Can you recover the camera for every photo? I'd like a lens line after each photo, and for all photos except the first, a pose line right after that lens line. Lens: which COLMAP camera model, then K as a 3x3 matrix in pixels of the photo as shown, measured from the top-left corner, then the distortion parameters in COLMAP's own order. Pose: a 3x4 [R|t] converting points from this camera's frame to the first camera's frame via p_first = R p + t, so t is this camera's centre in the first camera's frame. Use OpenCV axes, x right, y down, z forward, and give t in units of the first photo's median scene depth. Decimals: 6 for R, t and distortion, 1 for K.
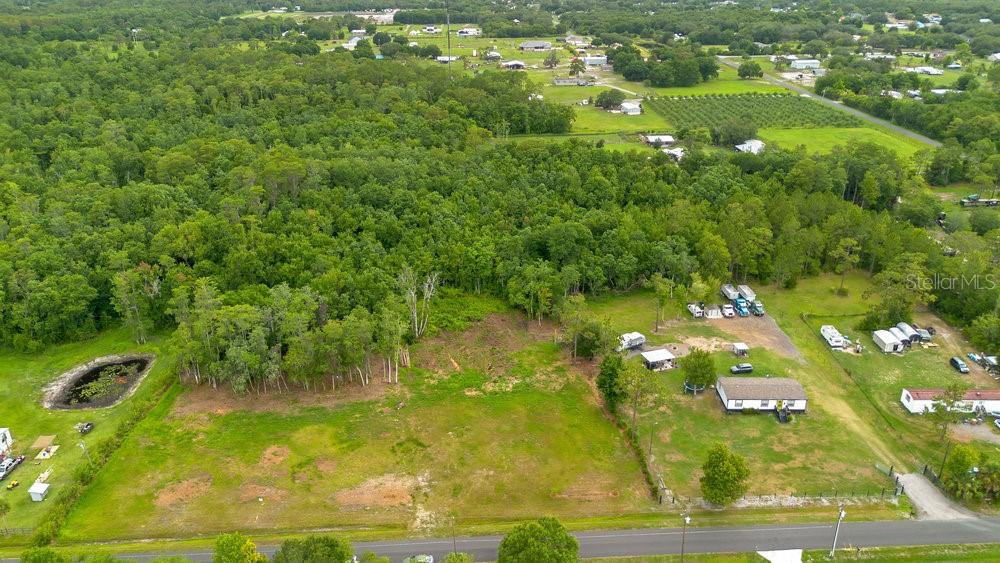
lens RADIAL K [[719.4, 0, 500.0], [0, 719.4, 281.5], [0, 0, 1]] dist [0.075588, -0.088667]
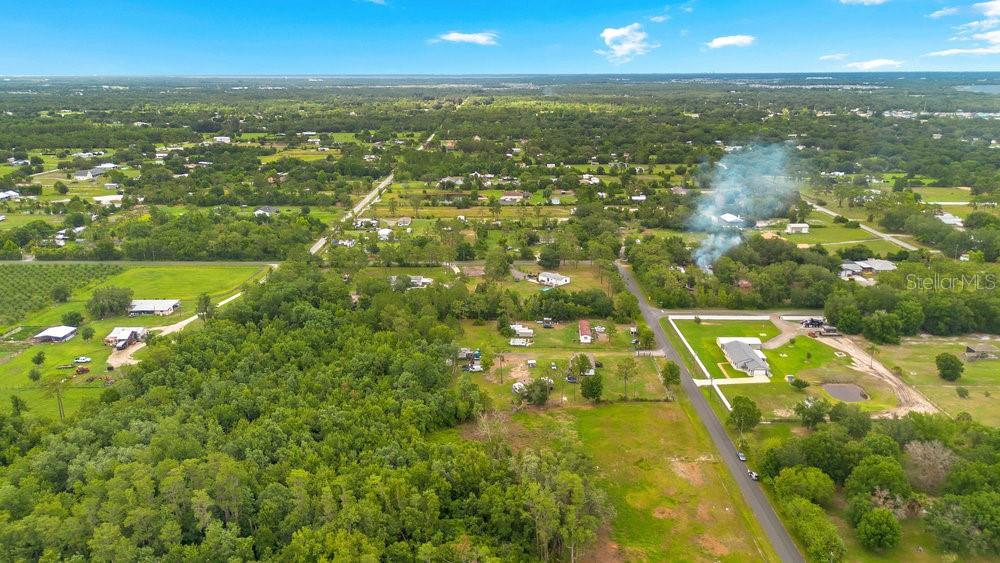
lens RADIAL K [[703.8, 0, 500.0], [0, 703.8, 281.5], [0, 0, 1]] dist [0.076168, -0.081086]
pose [[0.074352, -0.273482, 0.958999, -1.345858], [0.409582, 0.885181, 0.220675, -0.526999], [-0.909238, 0.376381, 0.177828, 0.750384]]
